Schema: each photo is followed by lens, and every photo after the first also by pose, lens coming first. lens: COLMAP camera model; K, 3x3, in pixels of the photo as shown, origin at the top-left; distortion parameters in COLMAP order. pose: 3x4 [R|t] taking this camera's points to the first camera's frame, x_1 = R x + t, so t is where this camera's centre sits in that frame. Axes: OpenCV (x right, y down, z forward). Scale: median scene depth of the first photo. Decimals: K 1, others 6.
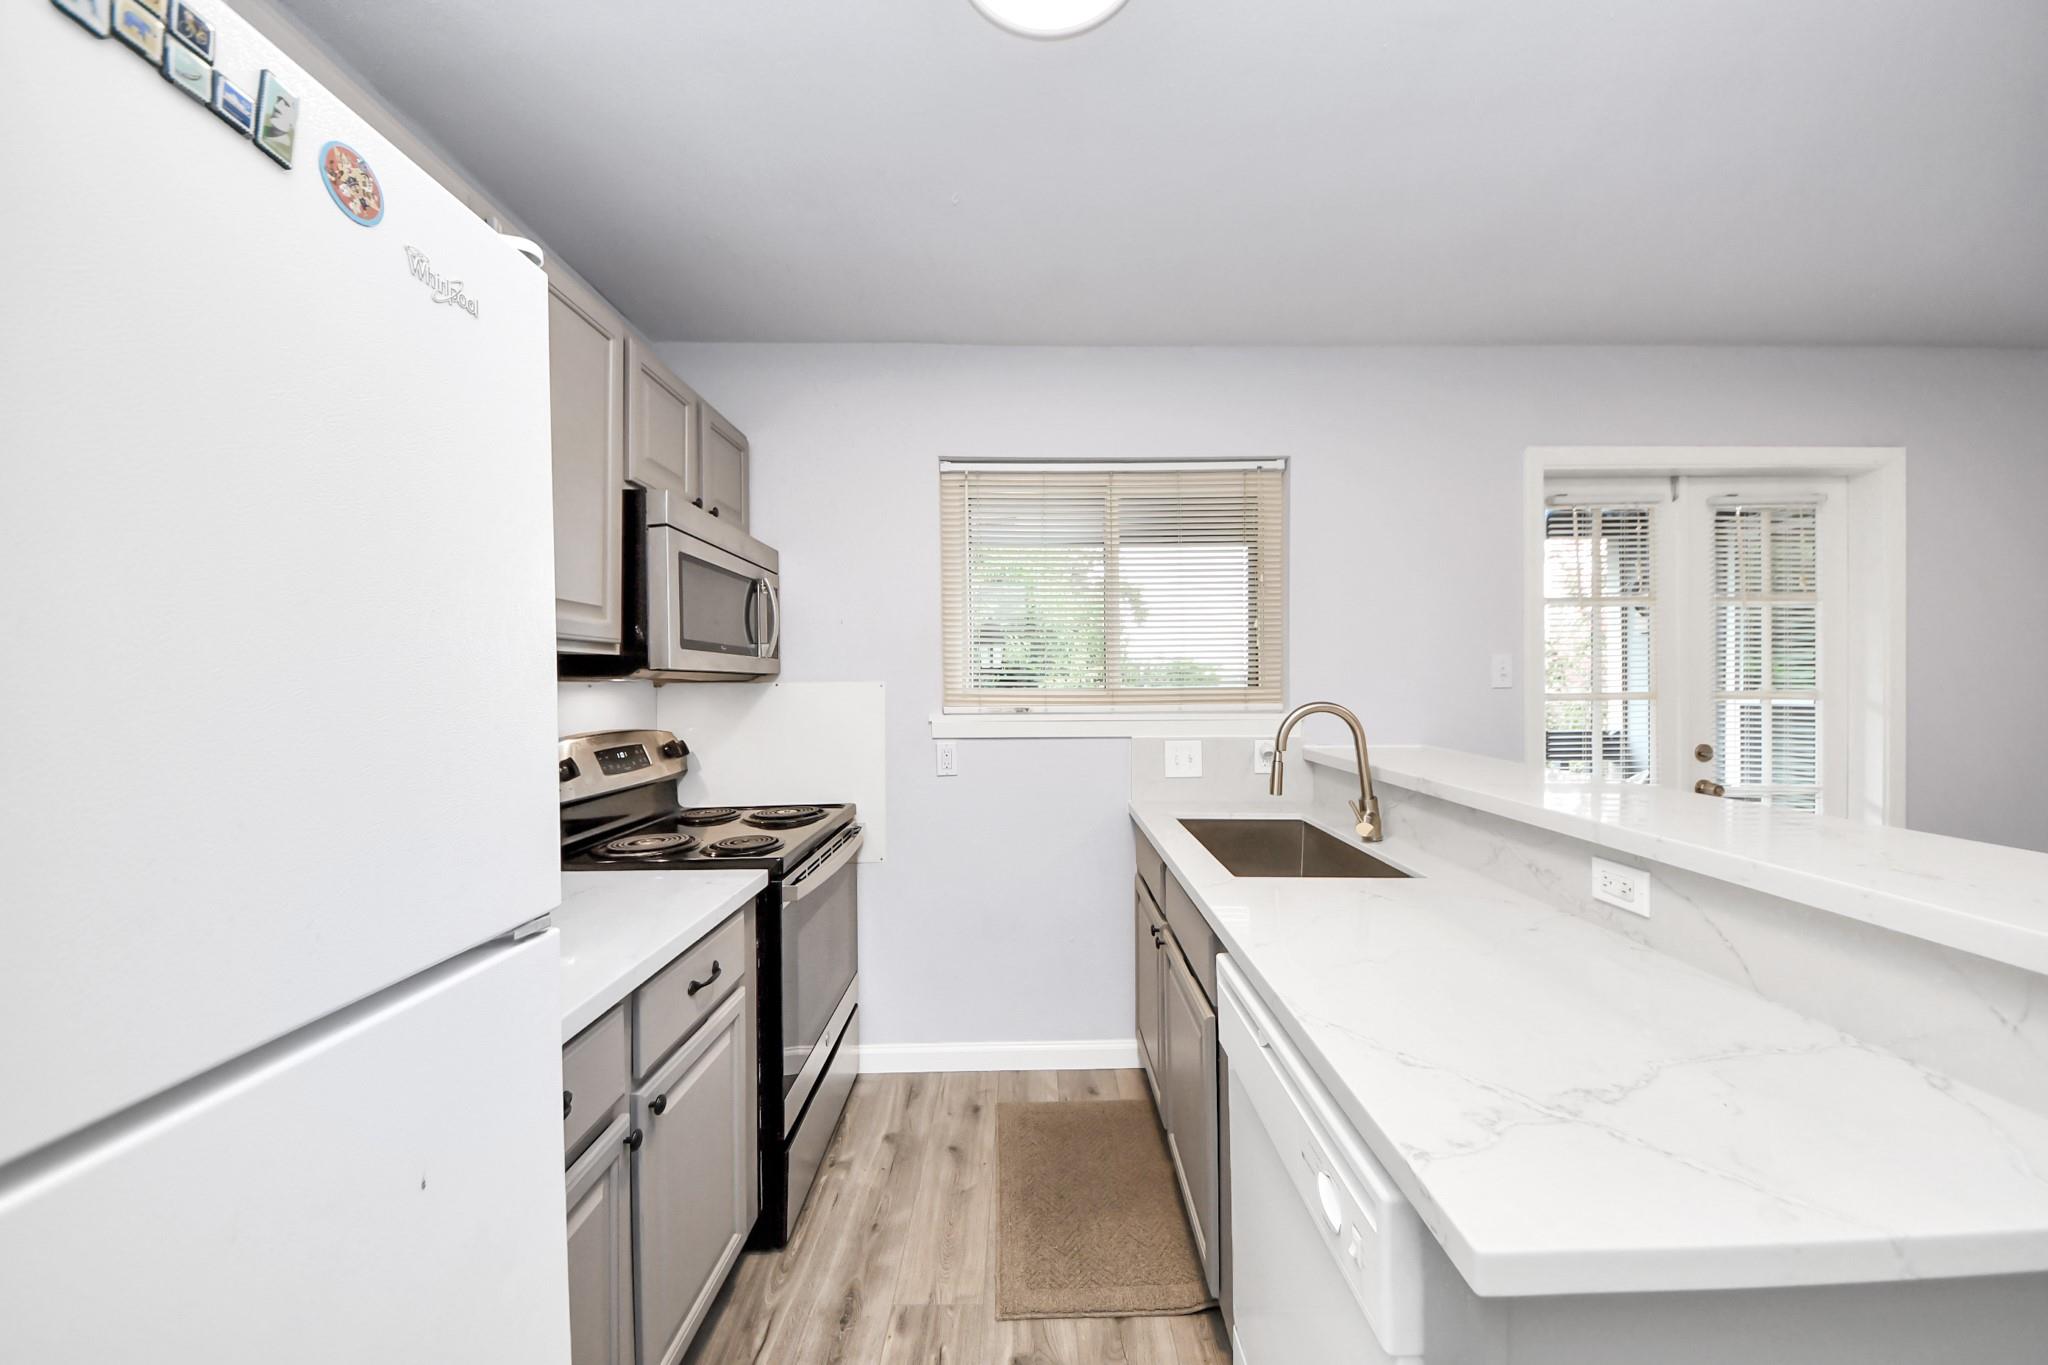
lens RADIAL K [[726.4, 0, 1023.1], [0, 726.4, 685.8], [0, 0, 1]] dist [0.045697, -0.028382]
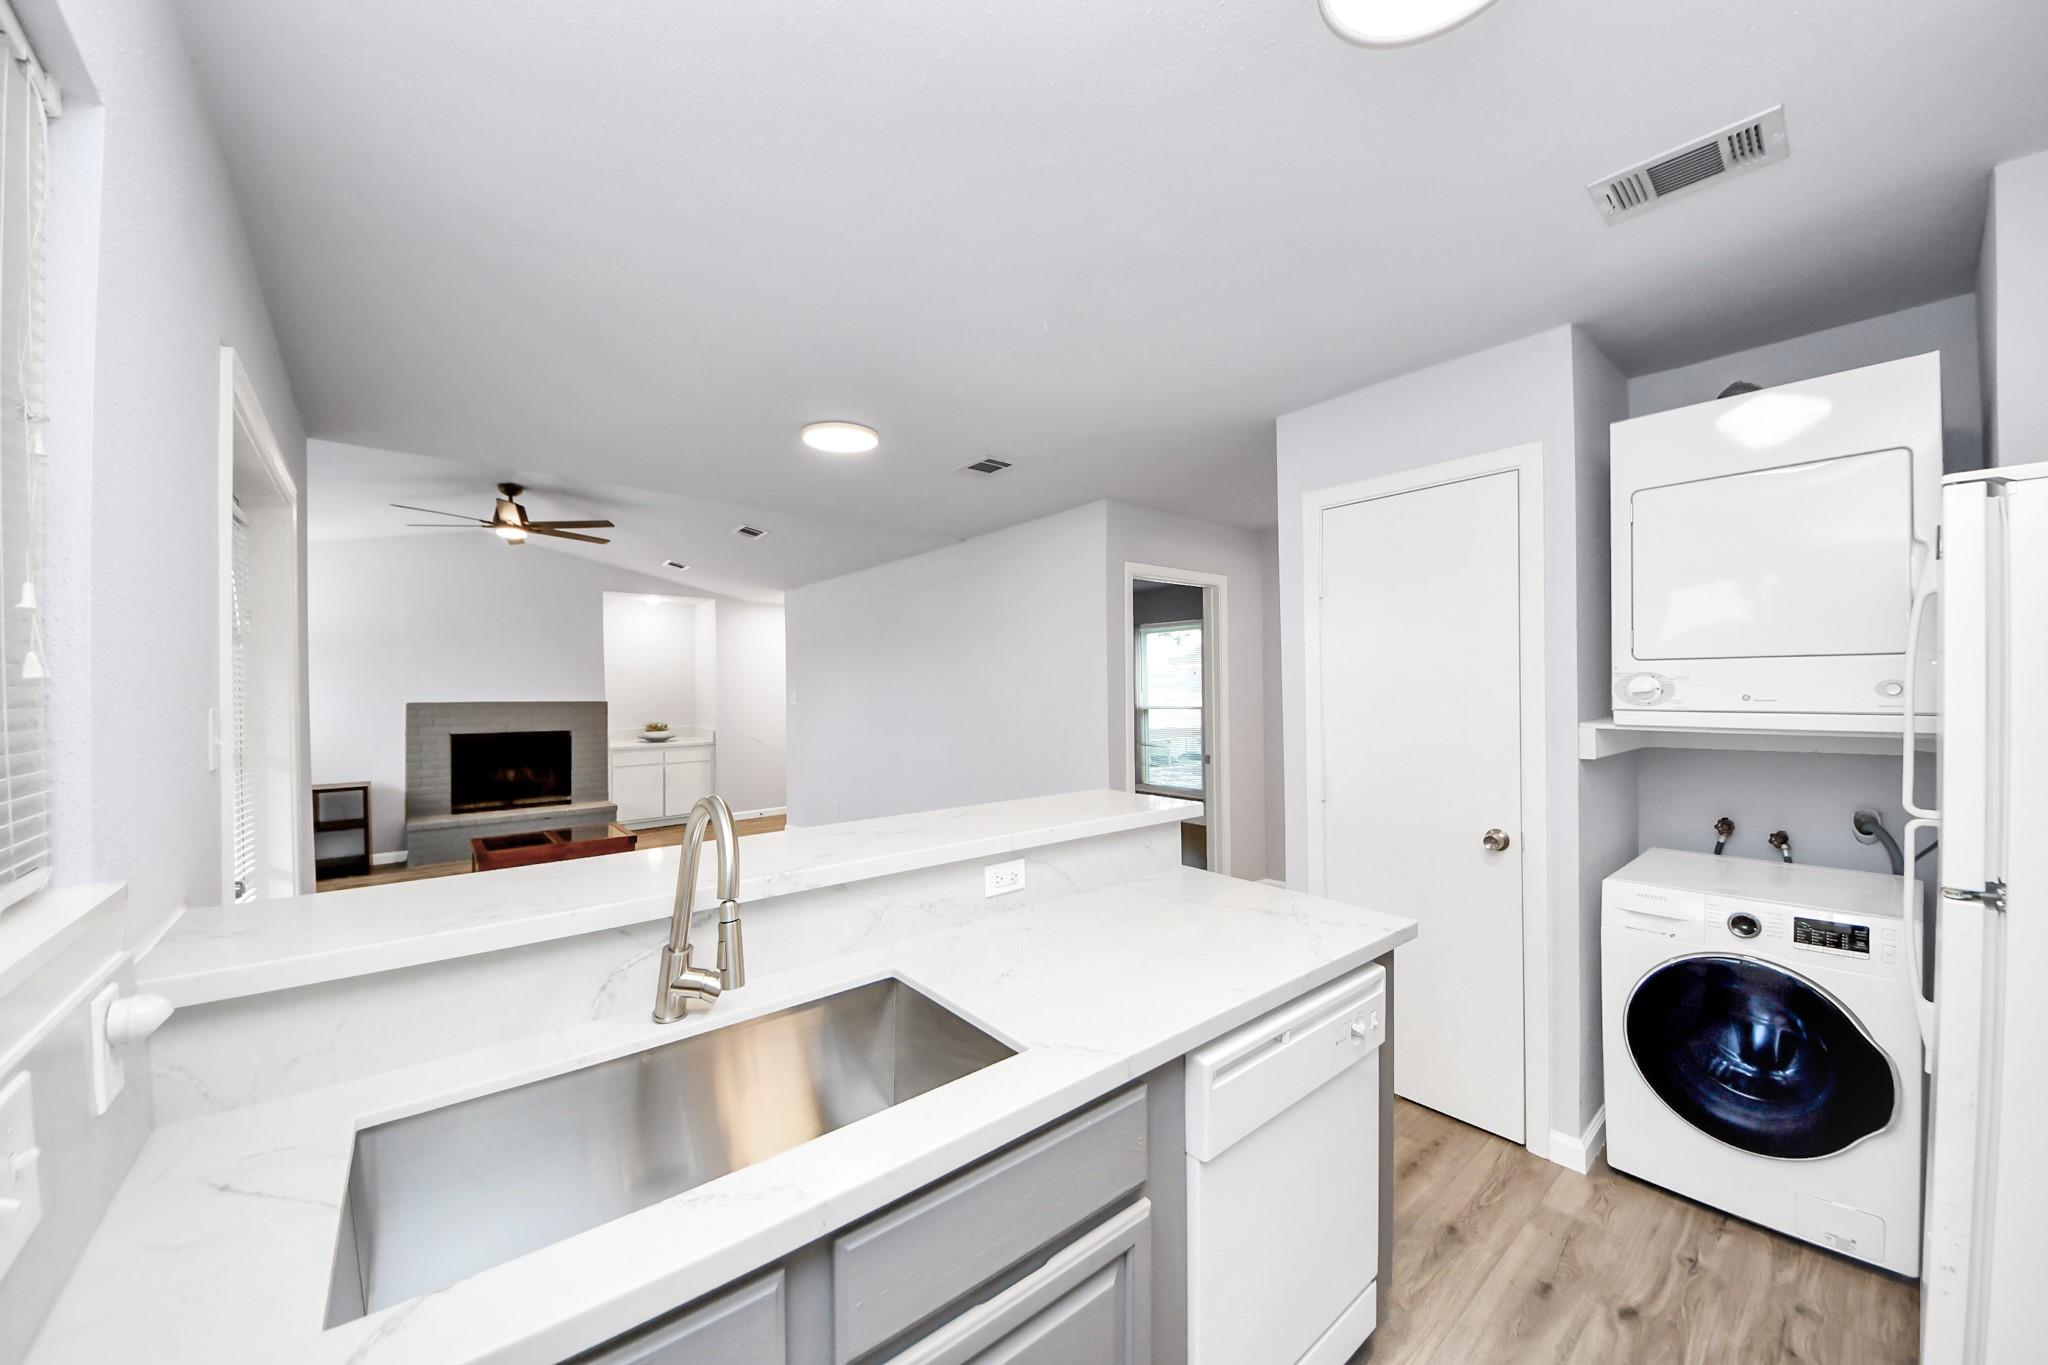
lens RADIAL K [[726.4, 0, 1023.1], [0, 726.4, 685.8], [0, 0, 1]] dist [0.045697, -0.028382]
pose [[-0.635906, 0.019756, 0.771513, -0.171613], [0.022402, 0.999724, -0.007135, -0.049485], [-0.771441, 0.012746, -0.636173, 1.038542]]
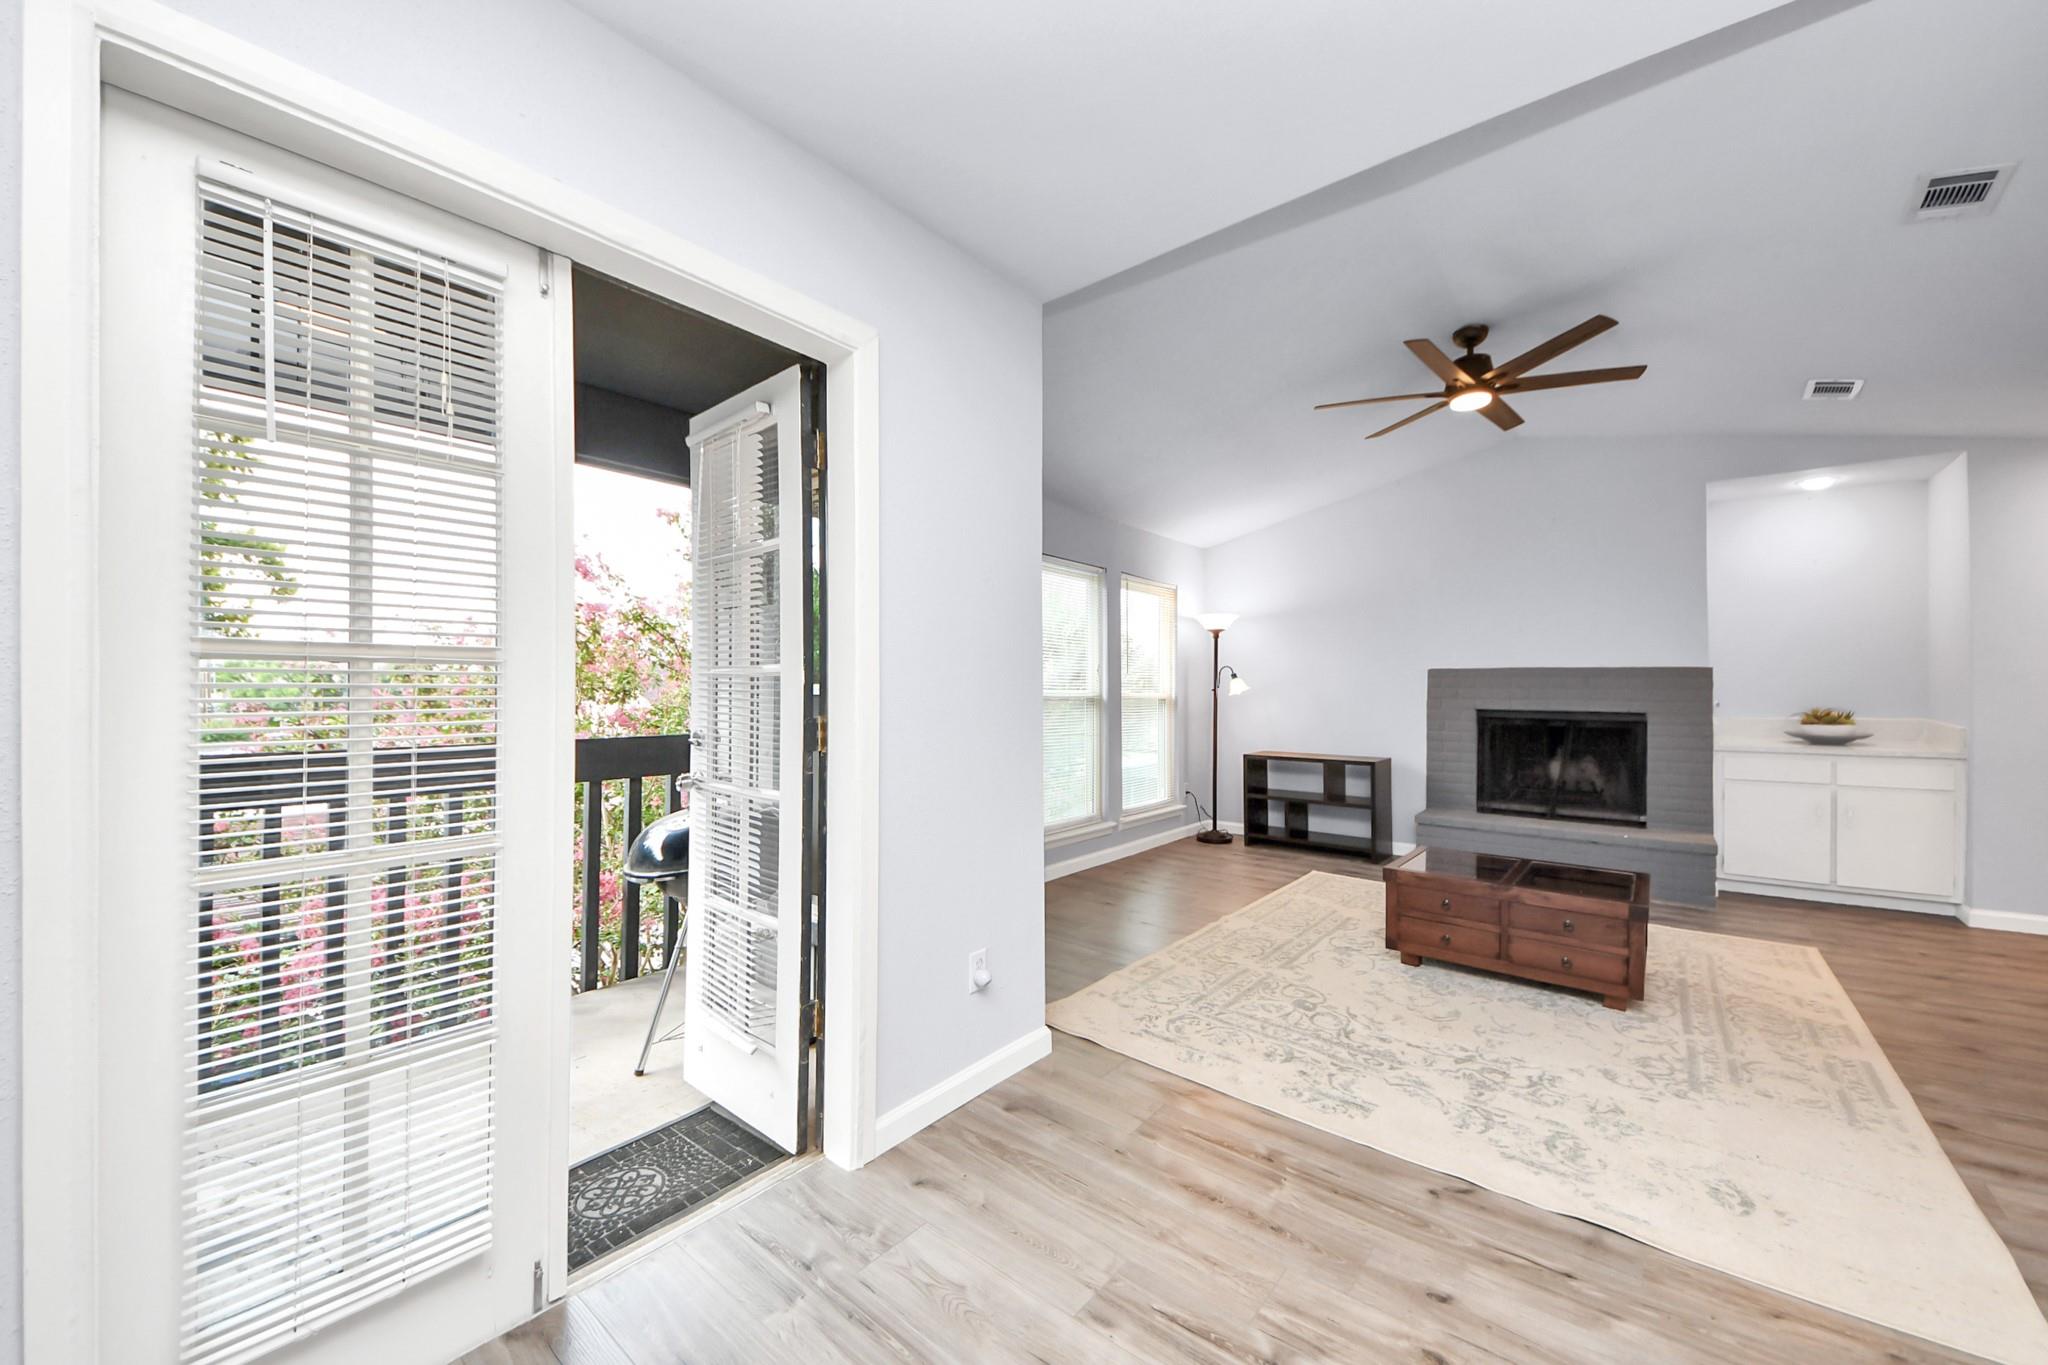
lens RADIAL K [[778.1, 0, 1024.0], [0, 778.1, 682.5], [0, 0, 1]] dist [0.024286, -0.014183]
pose [[0.628867, 0.020600, 0.777240, 0.839672], [-0.003520, 0.999714, -0.023648, 0.057282], [-0.777505, 0.012136, 0.628760, 0.457782]]
